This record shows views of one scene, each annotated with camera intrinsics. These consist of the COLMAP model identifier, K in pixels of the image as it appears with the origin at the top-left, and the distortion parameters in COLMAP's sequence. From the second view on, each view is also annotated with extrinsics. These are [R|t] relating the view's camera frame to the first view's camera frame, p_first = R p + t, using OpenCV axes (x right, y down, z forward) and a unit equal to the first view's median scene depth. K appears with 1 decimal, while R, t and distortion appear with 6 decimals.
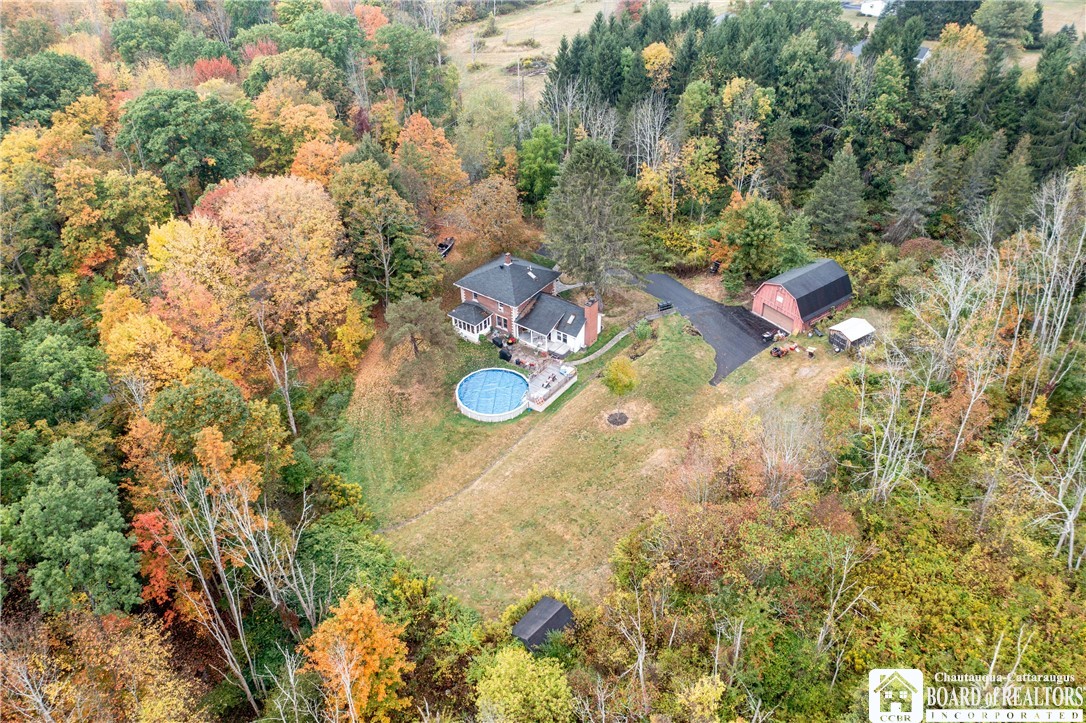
lens RADIAL K [[850.3, 0, 543.0], [0, 850.3, 361.5], [0, 0, 1]] dist [-0.037331, 0.006073]
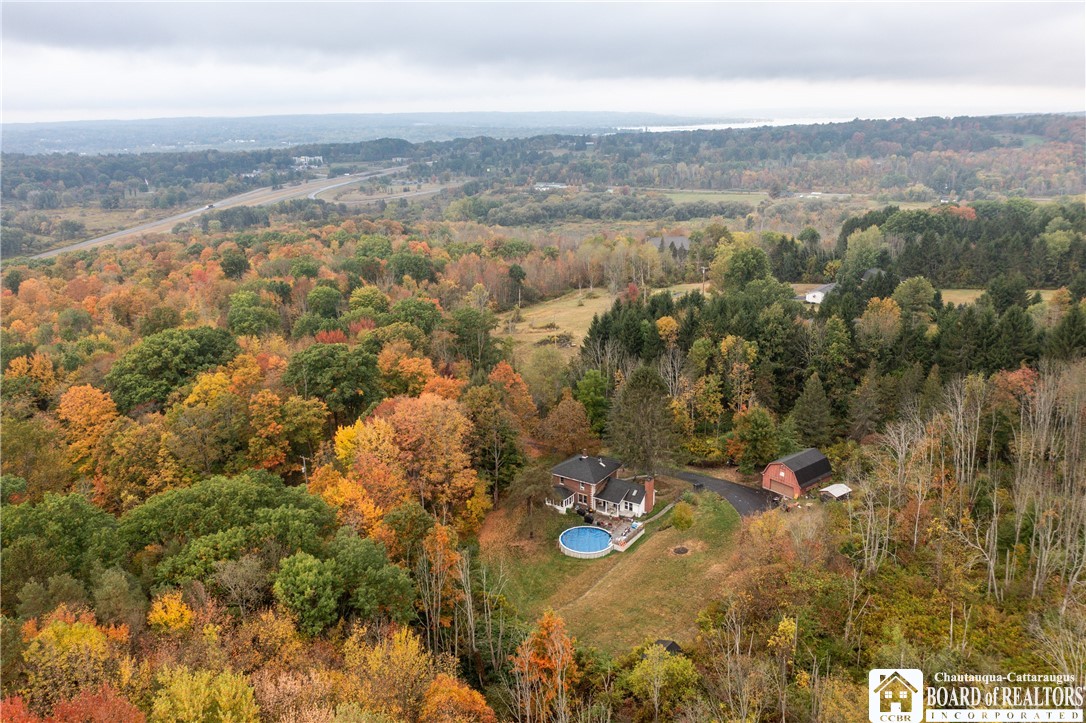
lens RADIAL K [[850.3, 0, 543.0], [0, 850.3, 361.5], [0, 0, 1]] dist [-0.037331, 0.006073]
pose [[0.998983, -0.010897, 0.043760, -0.159007], [0.025071, 0.940790, -0.338061, 0.194149], [-0.037485, 0.338814, 0.940106, -0.334535]]
